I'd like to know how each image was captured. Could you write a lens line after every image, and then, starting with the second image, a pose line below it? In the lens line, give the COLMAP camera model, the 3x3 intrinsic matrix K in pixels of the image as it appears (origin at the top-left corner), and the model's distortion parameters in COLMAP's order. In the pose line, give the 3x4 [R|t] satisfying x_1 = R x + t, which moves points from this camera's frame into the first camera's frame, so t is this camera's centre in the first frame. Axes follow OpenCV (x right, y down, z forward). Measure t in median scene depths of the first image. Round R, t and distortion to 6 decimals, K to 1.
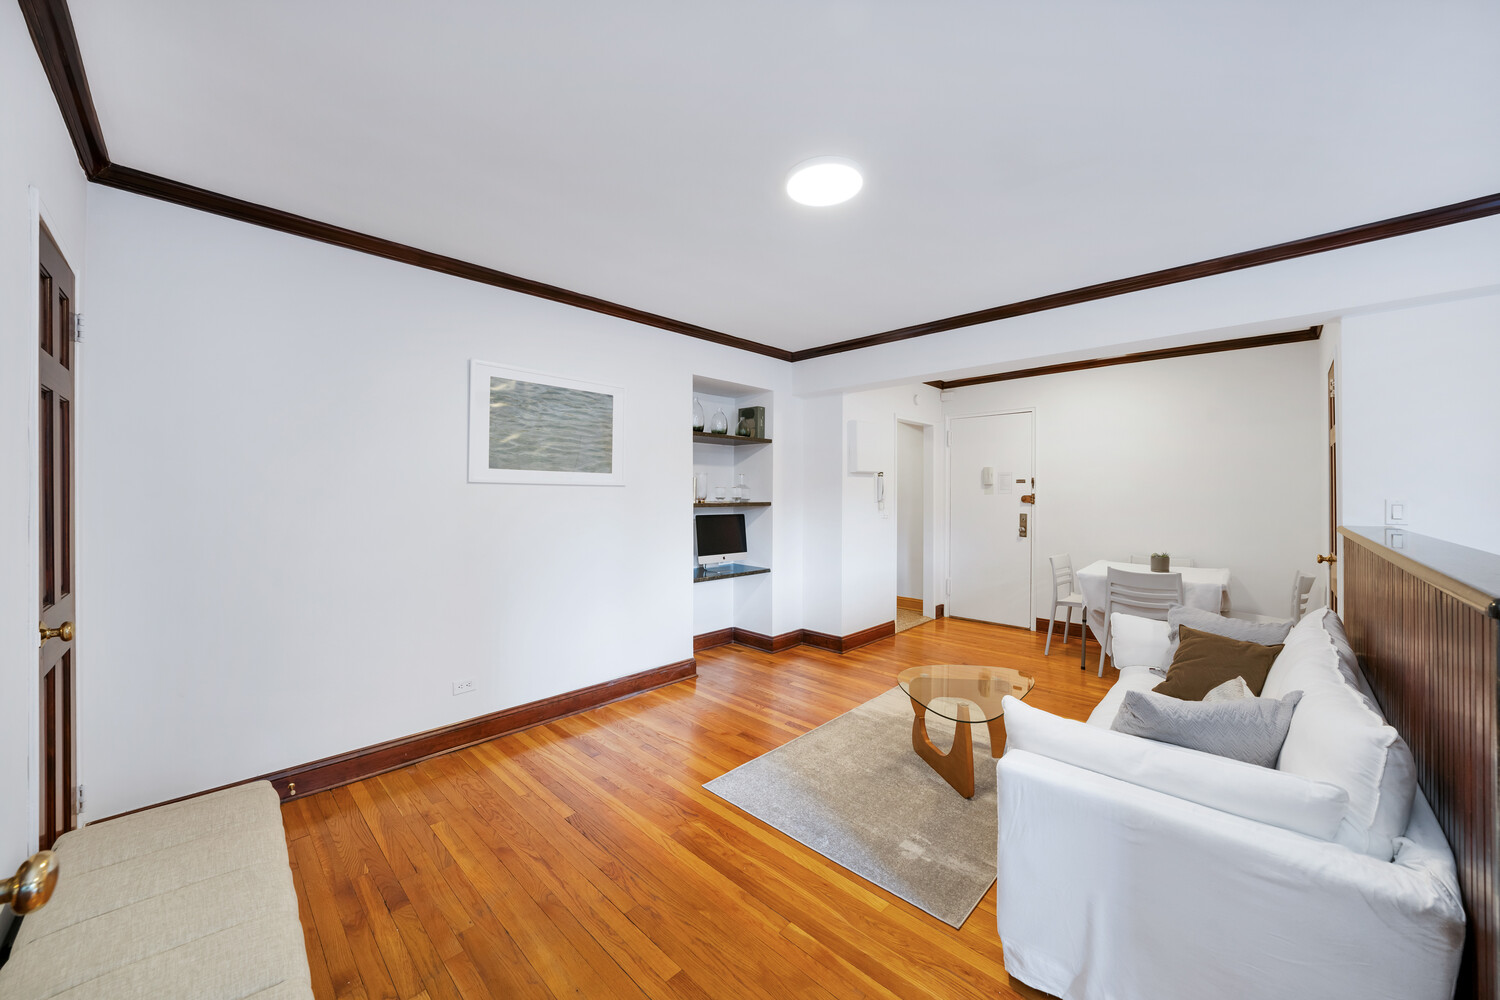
lens RADIAL K [[549.1, 0, 750.0], [0, 549.1, 500.0], [0, 0, 1]] dist [0.000003, 0.000016]
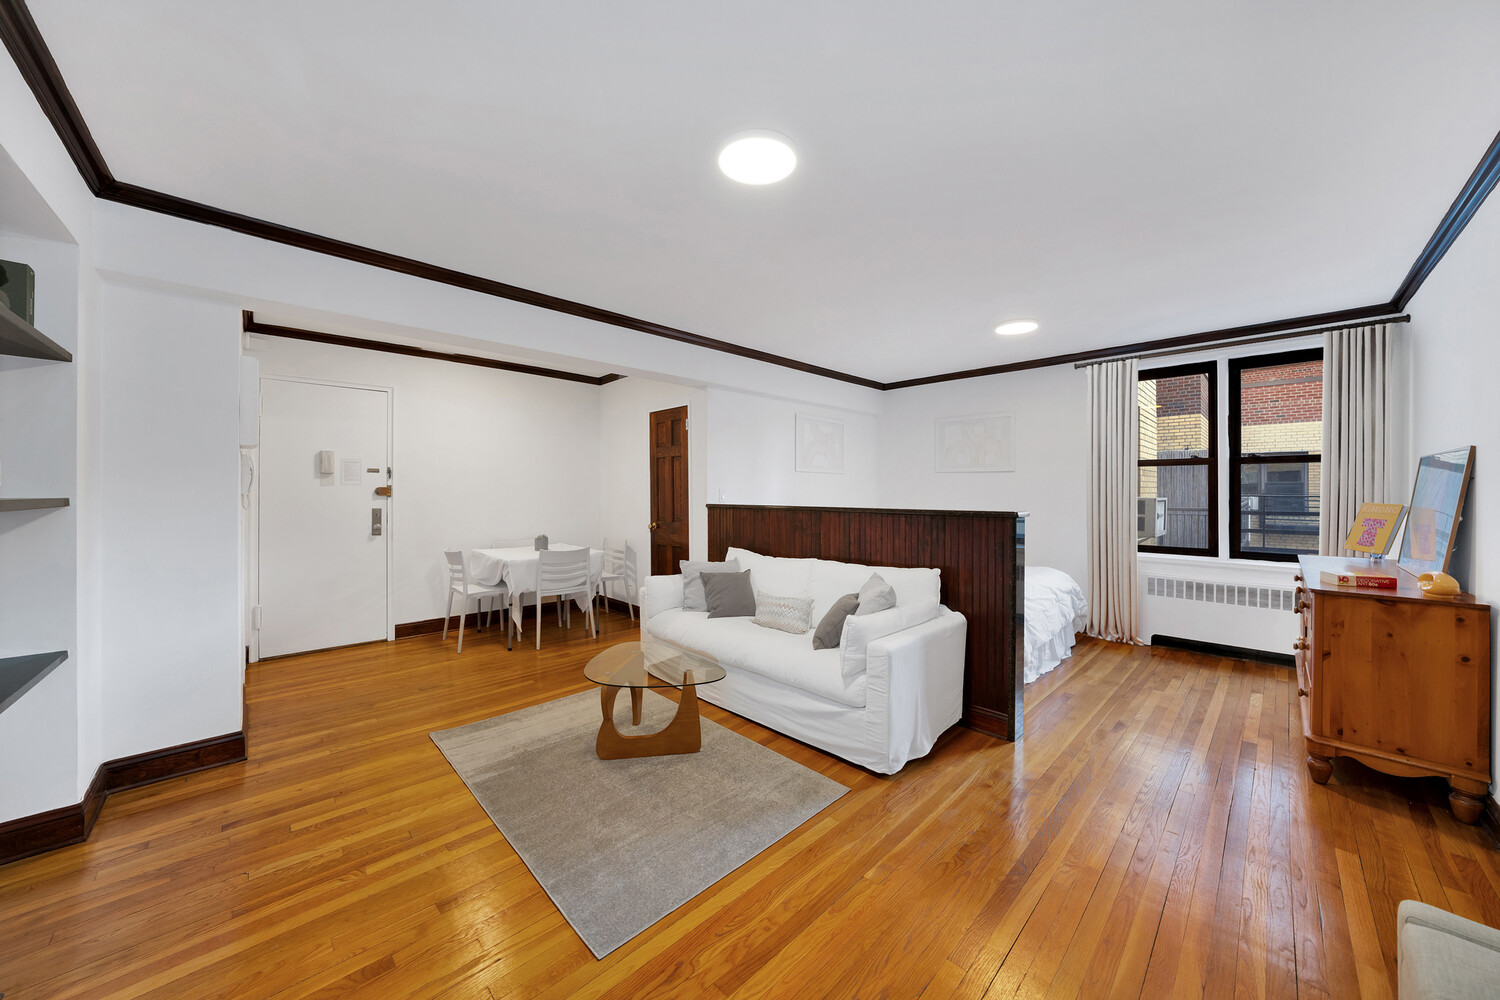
lens RADIAL K [[533.0, 0, 750.0], [0, 533.0, 500.0], [0, 0, 1]] dist [-0.000931, -0.000044]
pose [[0.022110, -0.017102, 0.999609, -0.495124], [0.007132, 0.999831, 0.016948, 0.002594], [-0.999730, 0.006755, 0.022228, 0.609468]]
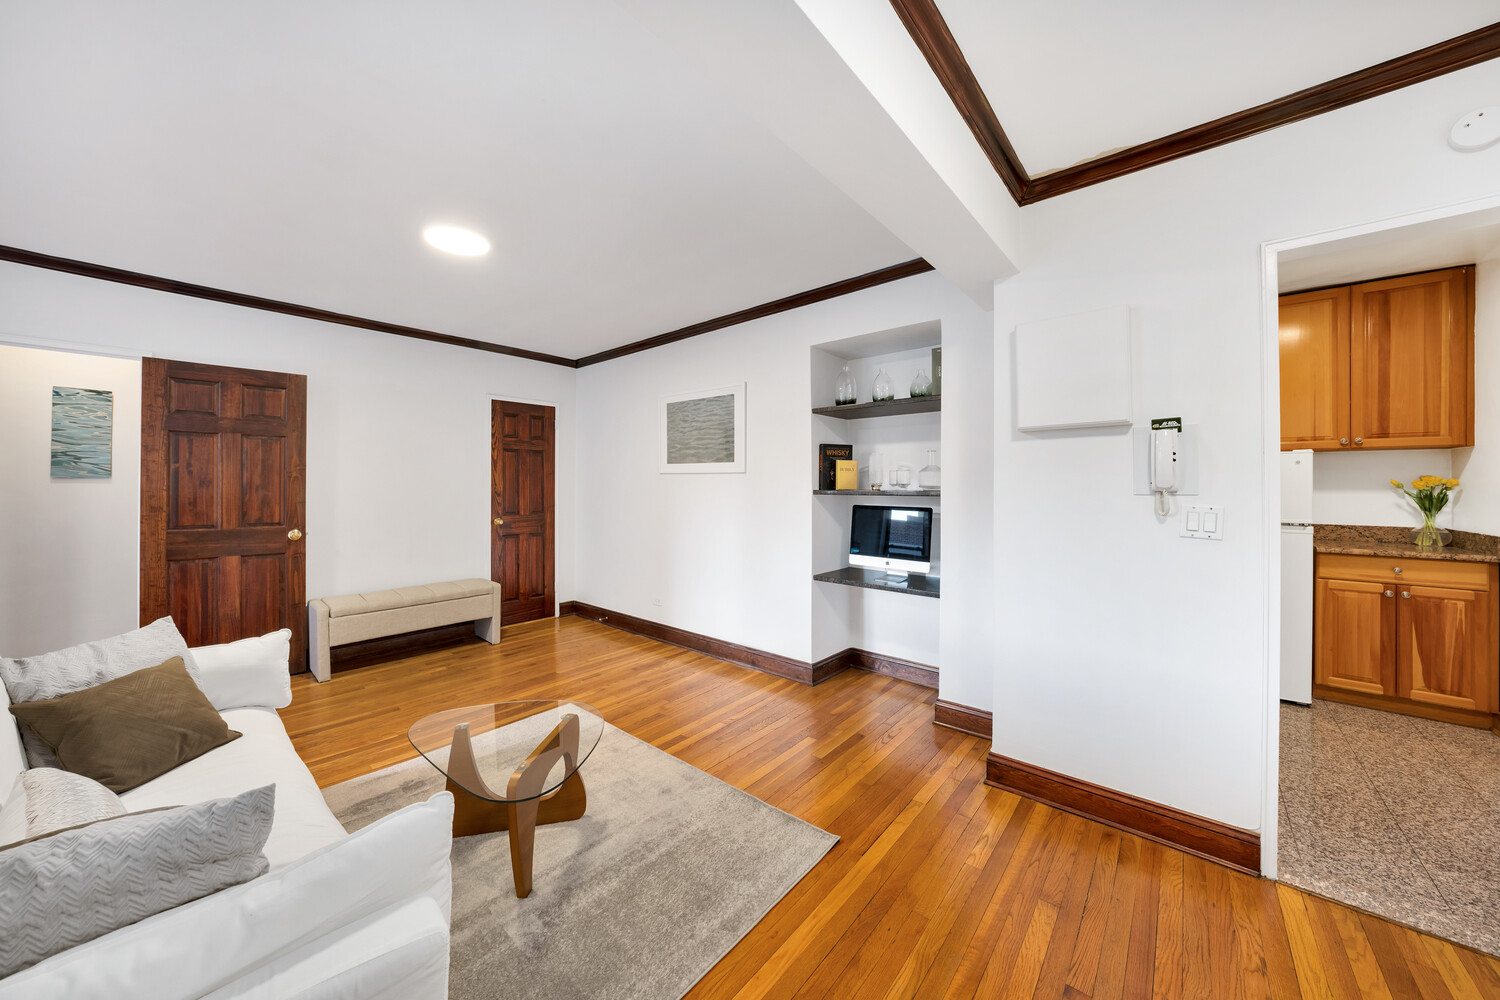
lens RADIAL K [[532.2, 0, 746.4], [0, 532.2, 482.4], [0, 0, 1]] dist [-0.001526, -0.000041]
pose [[0.054620, -0.003525, -0.998501, 0.888523], [-0.012499, 0.999913, -0.004214, -0.001526], [0.998429, 0.012710, 0.054572, 0.996397]]
